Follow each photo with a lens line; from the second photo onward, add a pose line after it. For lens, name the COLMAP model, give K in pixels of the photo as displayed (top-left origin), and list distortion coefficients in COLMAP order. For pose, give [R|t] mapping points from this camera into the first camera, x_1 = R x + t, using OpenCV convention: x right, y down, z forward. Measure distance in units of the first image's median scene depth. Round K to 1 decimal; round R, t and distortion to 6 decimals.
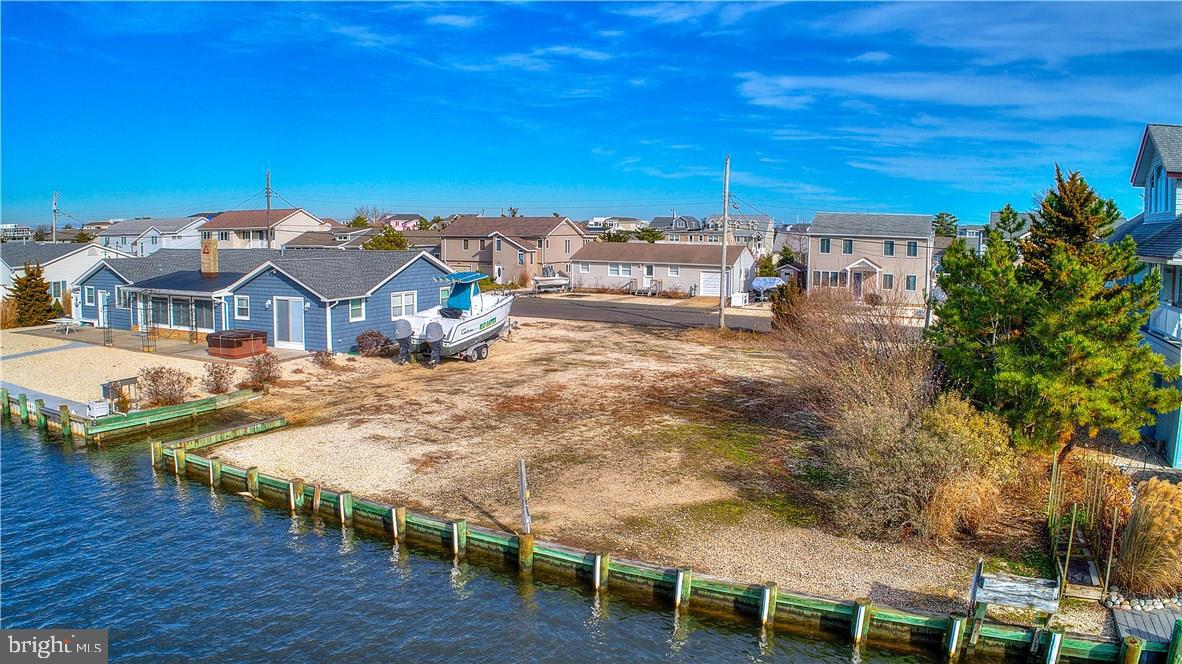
lens RADIAL K [[823.3, 0, 572.1], [0, 823.3, 331.3], [0, 0, 1]] dist [-0.249766, 0.065753]
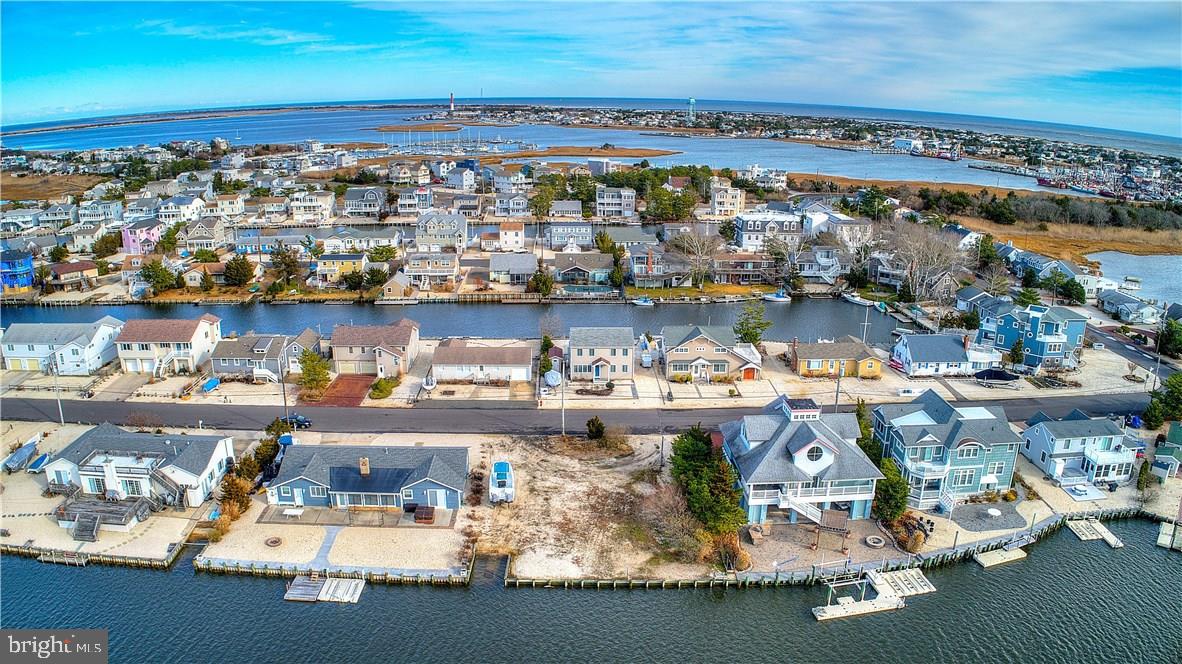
lens RADIAL K [[820.5, 0, 578.0], [0, 820.5, 327.0], [0, 0, 1]] dist [-0.256540, 0.075961]
pose [[0.885328, -0.138493, 0.443863, -0.053803], [0.063068, 0.981557, 0.180468, -0.051079], [-0.460670, -0.131780, 0.877734, -0.069499]]
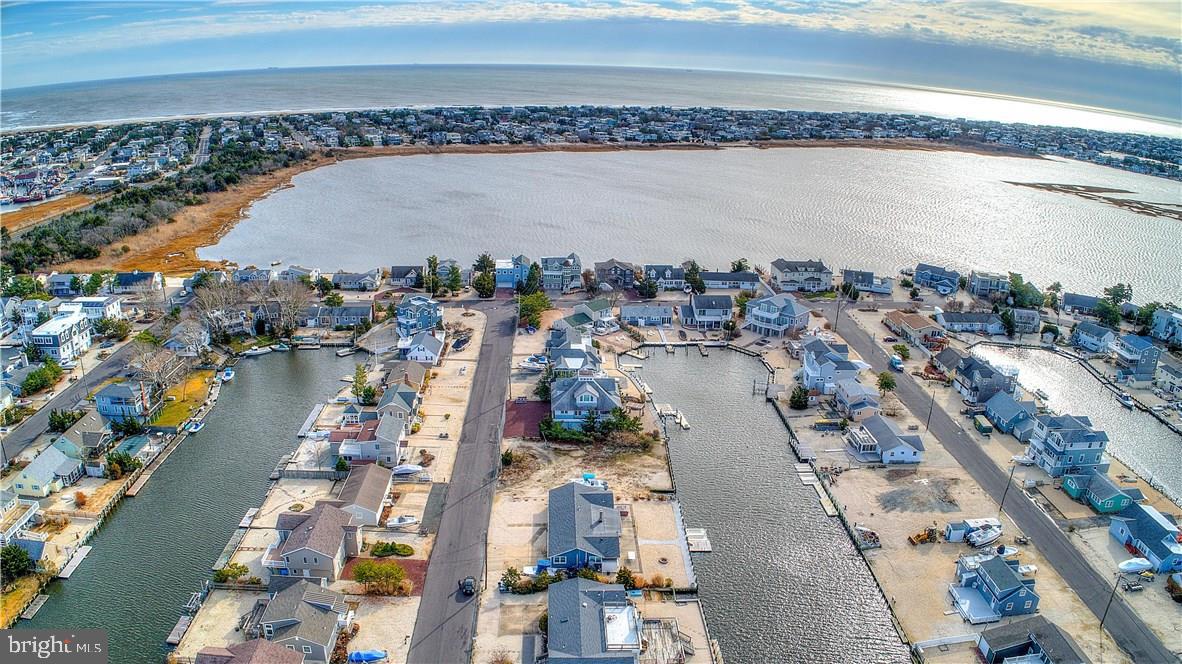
lens RADIAL K [[820.5, 0, 578.0], [0, 820.5, 327.0], [0, 0, 1]] dist [-0.256540, 0.075961]
pose [[-0.467608, -0.300318, 0.831355, -0.183604], [0.085955, 0.920609, 0.380907, -0.129932], [-0.879747, 0.249574, -0.404670, 0.138900]]
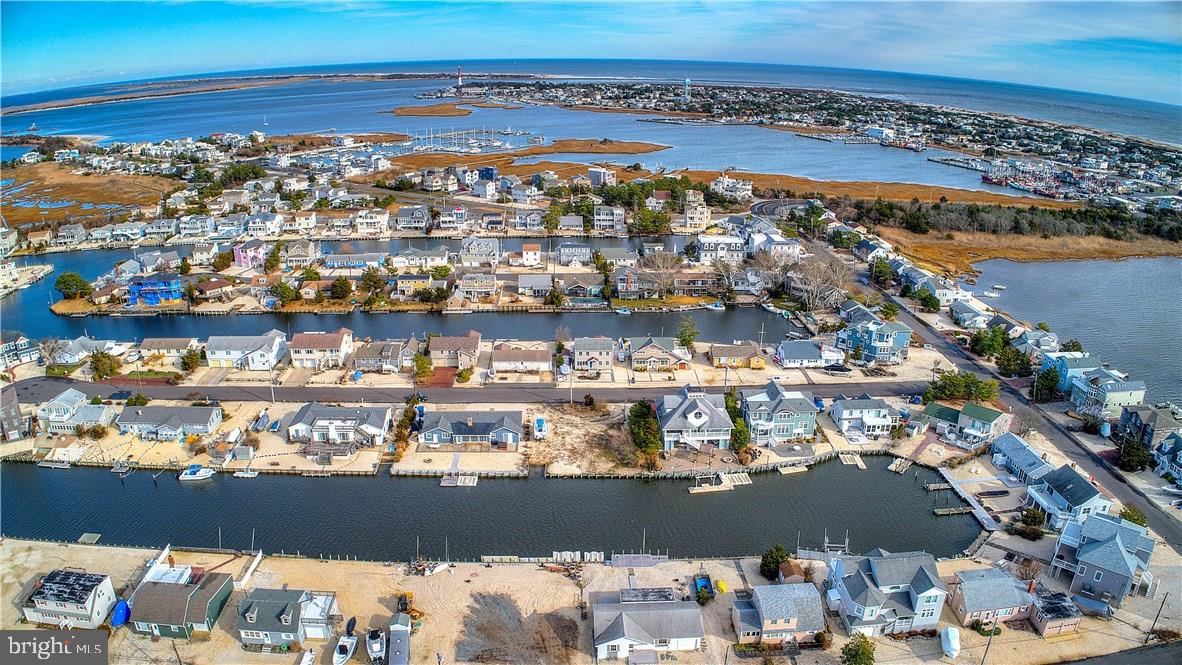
lens RADIAL K [[820.5, 0, 578.0], [0, 820.5, 327.5], [0, 0, 1]] dist [-0.256540, 0.075961]
pose [[0.886689, -0.164115, 0.432260, -0.108102], [0.066435, 0.970407, 0.232155, -0.095815], [-0.457568, -0.177133, 0.871352, -0.181603]]
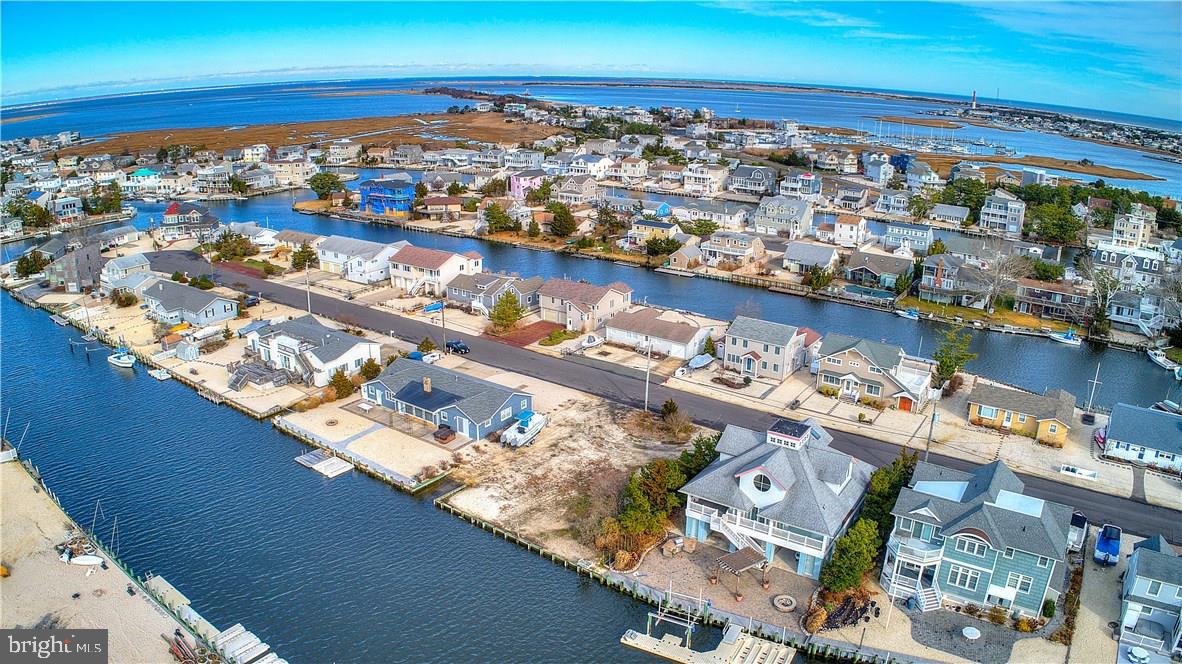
lens RADIAL K [[820.5, 0, 578.0], [0, 820.5, 327.0], [0, 0, 1]] dist [-0.256540, 0.075961]
pose [[0.986233, 0.045434, -0.159000, 0.025249], [-0.015542, 0.982726, 0.184412, -0.047287], [0.164632, -0.179402, 0.969903, -0.086304]]
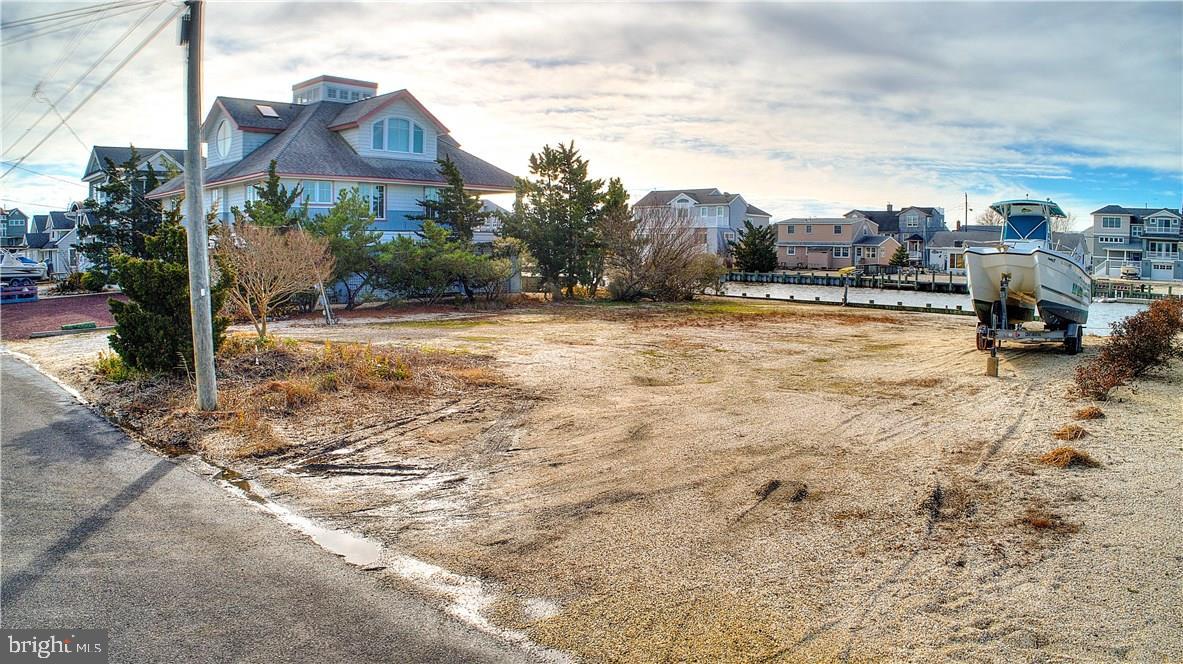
lens RADIAL K [[824.0, 0, 572.6], [0, 824.0, 331.3], [0, 0, 1]] dist [-0.249766, 0.065753]
pose [[-0.953421, -0.042176, 0.298681, 0.000341], [0.024794, 0.975869, 0.216946, -0.005676], [-0.300623, 0.214246, -0.929368, 0.085913]]
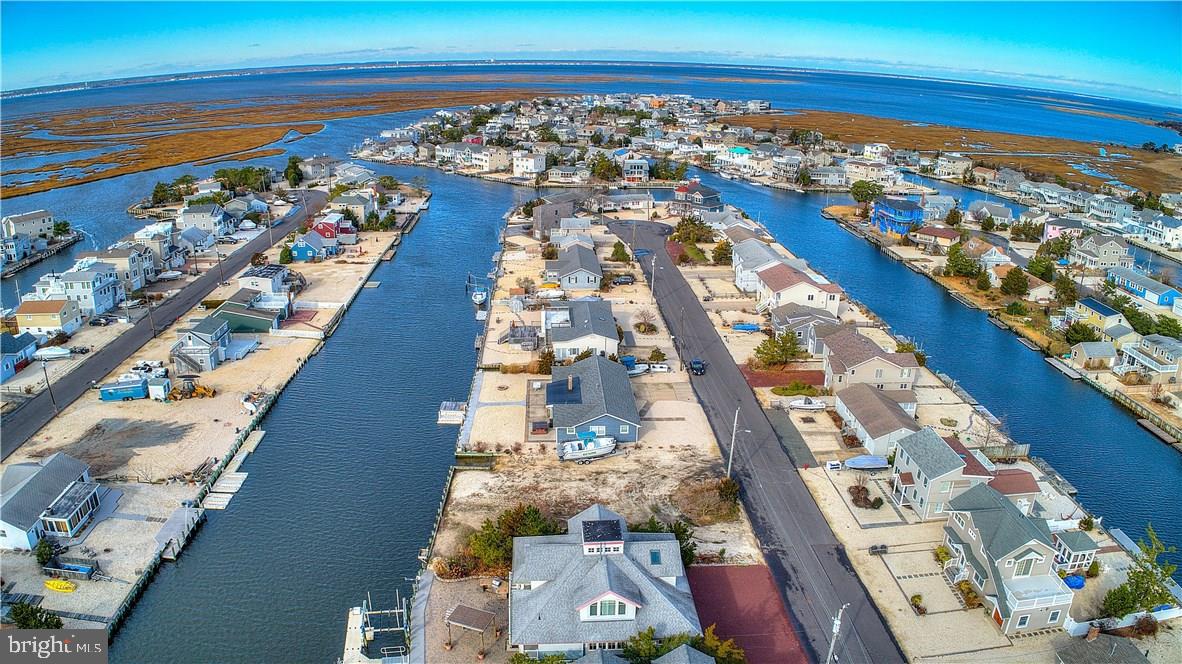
lens RADIAL K [[820.5, 0, 578.0], [0, 820.5, 327.0], [0, 0, 1]] dist [-0.256540, 0.075961]
pose [[0.481930, 0.275013, -0.831932, 0.114429], [-0.112331, 0.961024, 0.252615, -0.061952], [0.868979, -0.028291, 0.494039, -0.022764]]
